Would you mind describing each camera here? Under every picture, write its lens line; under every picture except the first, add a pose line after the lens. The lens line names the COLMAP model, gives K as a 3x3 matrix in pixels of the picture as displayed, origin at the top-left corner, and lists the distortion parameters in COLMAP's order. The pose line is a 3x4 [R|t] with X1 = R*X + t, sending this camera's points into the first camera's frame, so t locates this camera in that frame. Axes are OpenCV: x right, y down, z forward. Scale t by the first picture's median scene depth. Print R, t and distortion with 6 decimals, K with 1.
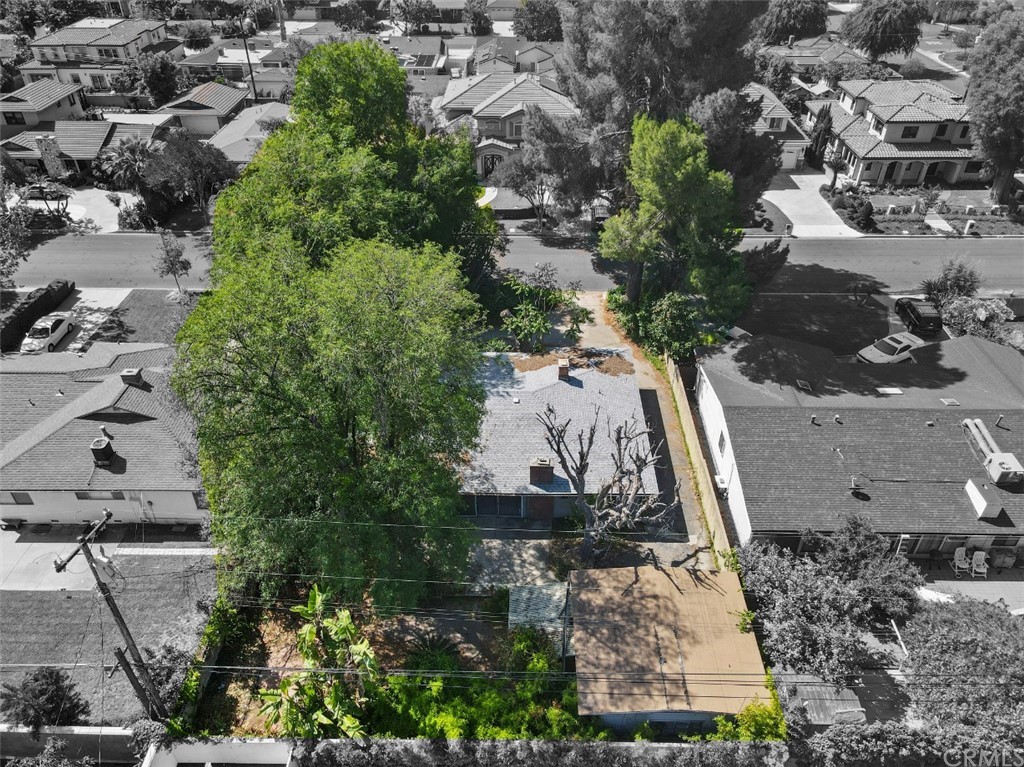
lens RADIAL K [[750.4, 0, 513.1], [0, 750.4, 382.4], [0, 0, 1]] dist [0.000098, 0.010779]
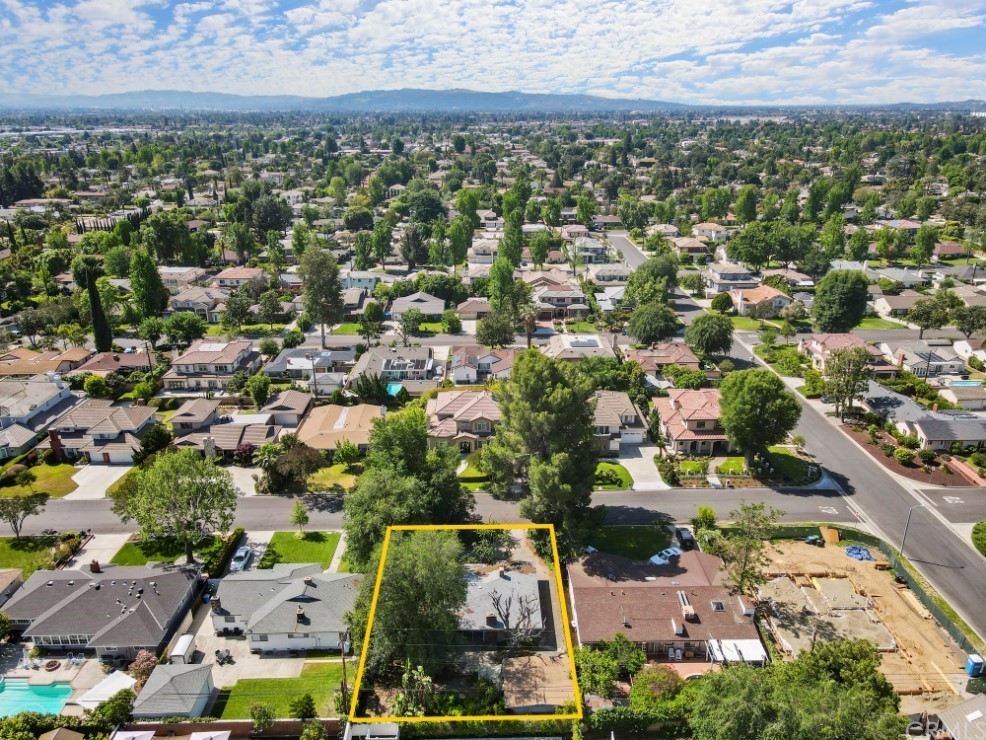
lens RADIAL K [[722.6, 0, 507.7], [0, 722.6, 367.6], [0, 0, 1]] dist [0.000098, 0.010779]
pose [[0.998976, -0.013055, 0.043323, 0.001755], [0.024387, 0.961850, -0.272489, -0.016746], [-0.038112, 0.273266, 0.961183, -1.174917]]
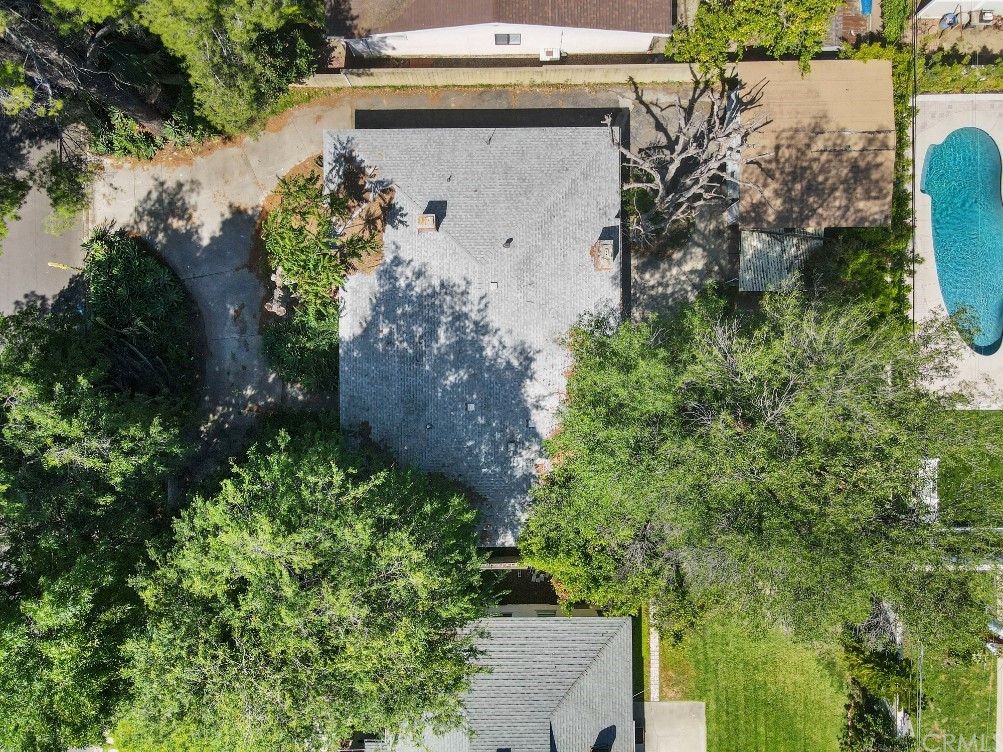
lens RADIAL K [[735.0, 0, 501.0], [0, 735.0, 378.4], [0, 0, 1]] dist [0.000098, 0.010779]
pose [[-0.027685, -0.999503, -0.015044, -0.075400], [0.587510, -0.028446, 0.808716, -0.559271], [-0.808743, 0.013551, 0.588006, 0.519989]]
